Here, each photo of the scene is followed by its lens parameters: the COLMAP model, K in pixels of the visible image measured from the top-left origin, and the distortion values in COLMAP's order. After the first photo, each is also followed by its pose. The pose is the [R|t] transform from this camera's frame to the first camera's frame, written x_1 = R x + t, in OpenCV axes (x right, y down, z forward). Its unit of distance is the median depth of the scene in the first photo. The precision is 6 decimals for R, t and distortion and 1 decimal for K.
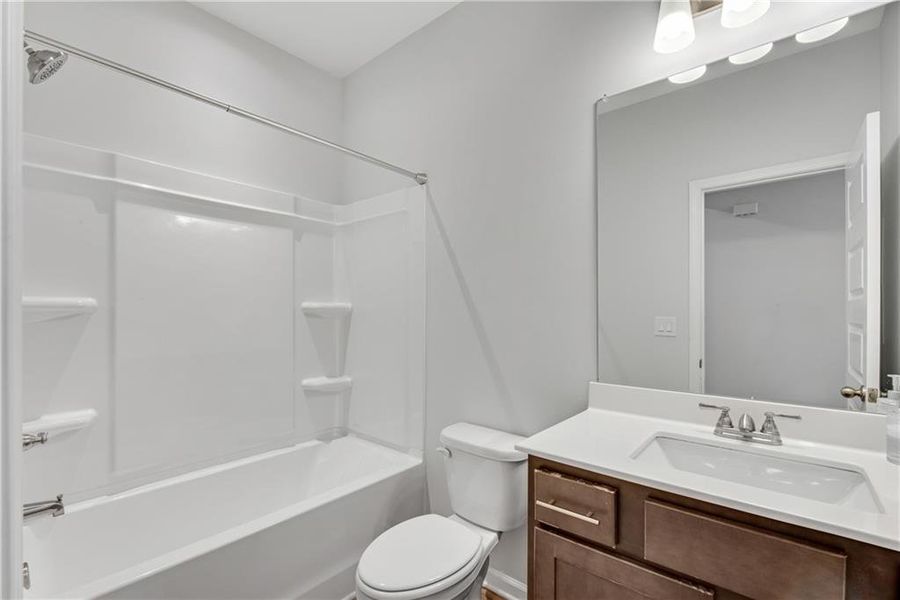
lens RADIAL K [[392.2, 0, 428.8], [0, 392.2, 298.0], [0, 0, 1]] dist [-0.000817, -0.001954]
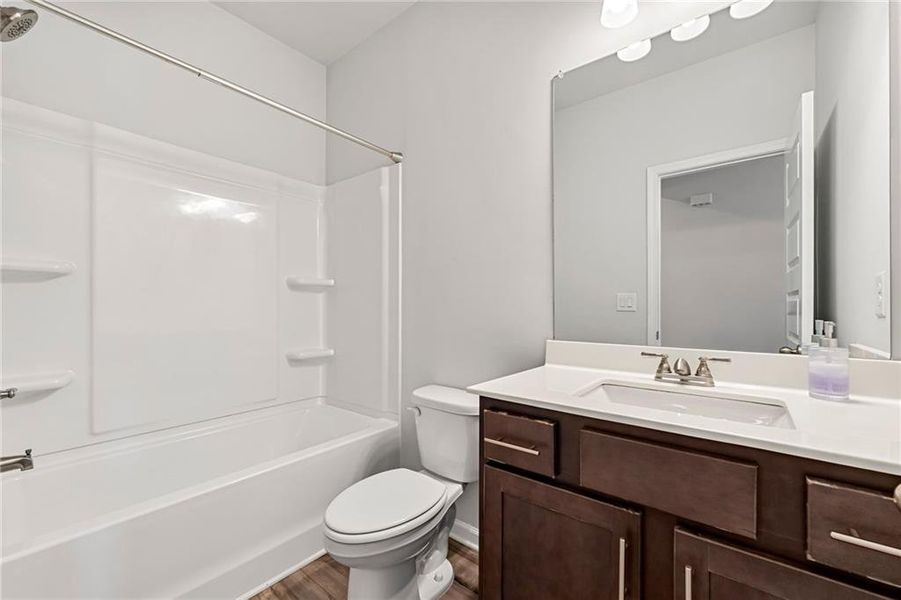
lens RADIAL K [[359.0, 0, 444.9], [0, 359.0, 303.3], [0, 0, 1]] dist [0.003750, 0.000670]
pose [[0.999533, 0.003703, 0.030345, 0.125273], [-0.003576, 0.999985, -0.004244, 0.145581], [-0.030360, 0.004133, 0.999530, 0.032185]]
